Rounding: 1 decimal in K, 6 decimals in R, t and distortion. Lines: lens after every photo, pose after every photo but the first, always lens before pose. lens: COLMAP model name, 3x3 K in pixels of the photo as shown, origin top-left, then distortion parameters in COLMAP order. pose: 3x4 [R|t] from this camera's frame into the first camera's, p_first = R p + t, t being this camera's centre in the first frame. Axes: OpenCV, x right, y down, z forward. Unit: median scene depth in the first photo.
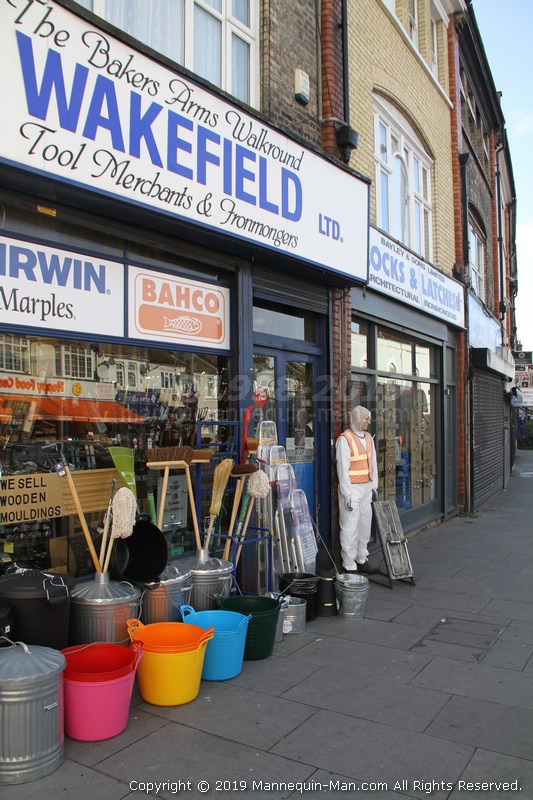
lens RADIAL K [[652.2, 0, 261.7], [0, 652.2, 417.1], [0, 0, 1]] dist [-0.186082, 0.150616]
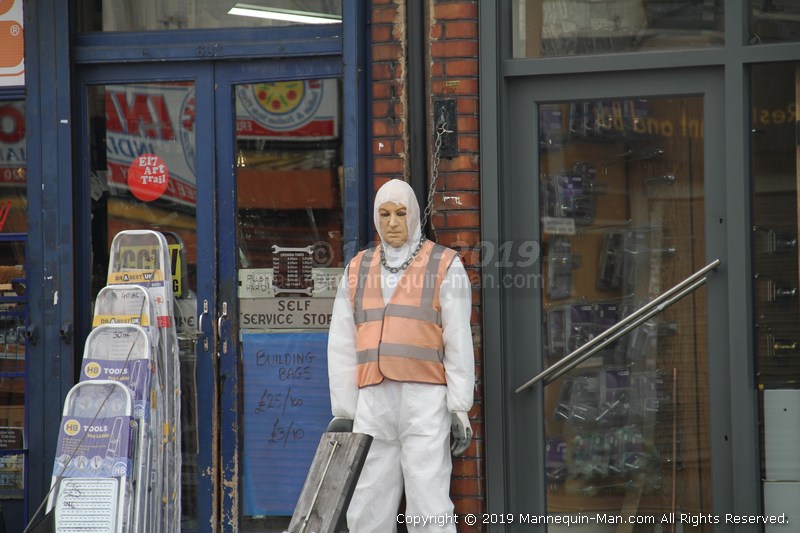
lens RADIAL K [[4127.5, 0, 423.8], [0, 4127.5, 265.8], [0, 0, 1]] dist [1.493915, 4.280551]
pose [[0.138164, -0.027174, -0.990037, 3.045339], [0.014140, 0.999576, -0.025462, 0.112899], [0.990308, -0.010481, 0.138490, 0.852358]]
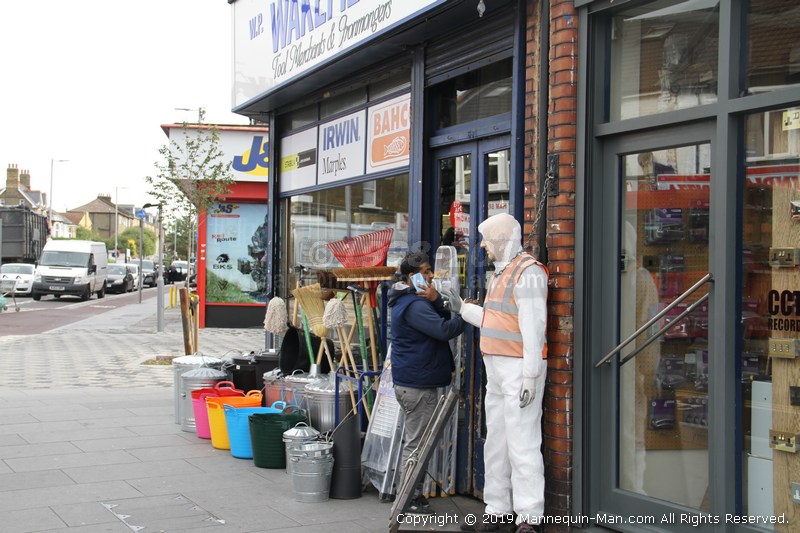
lens RADIAL K [[1142.1, 0, 400.0], [0, 1142.1, 266.5], [0, 0, 1]] dist [0.127336, 0.048763]
pose [[-0.500310, -0.016554, -0.865688, 1.227310], [-0.013768, 0.999843, -0.011162, 0.047339], [0.865737, 0.006334, -0.500459, 1.708191]]
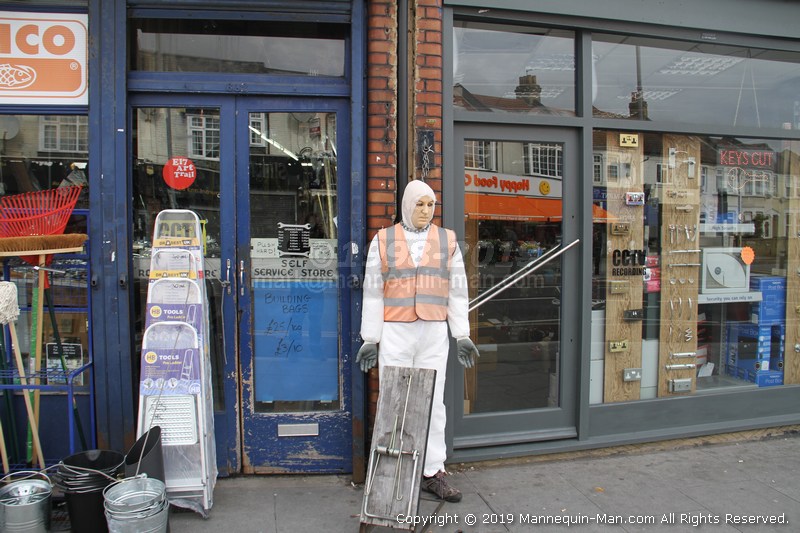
lens RADIAL K [[660.6, 0, 406.3], [0, 660.6, 259.6], [0, 0, 1]] dist [-0.181283, 0.148567]
pose [[0.705460, 0.042241, -0.707490, 0.655096], [-0.003430, 0.998414, 0.056190, 0.019847], [0.708742, -0.037213, 0.704486, 0.759855]]
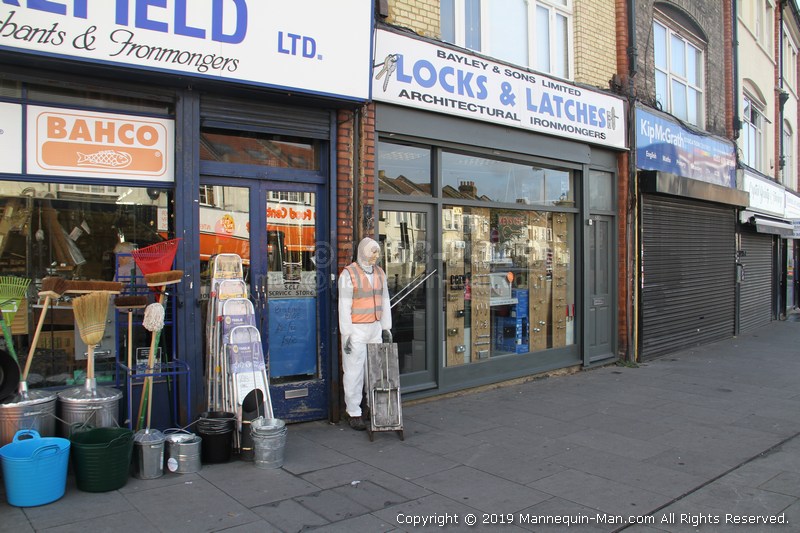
lens RADIAL K [[655.0, 0, 400.0], [0, 655.0, 266.5], [0, 0, 1]] dist [-0.180119, 0.144855]
pose [[0.955610, 0.008182, -0.294521, 0.571225], [-0.001807, 0.999758, 0.021911, 0.004056], [0.294629, -0.020406, 0.955394, 0.167642]]
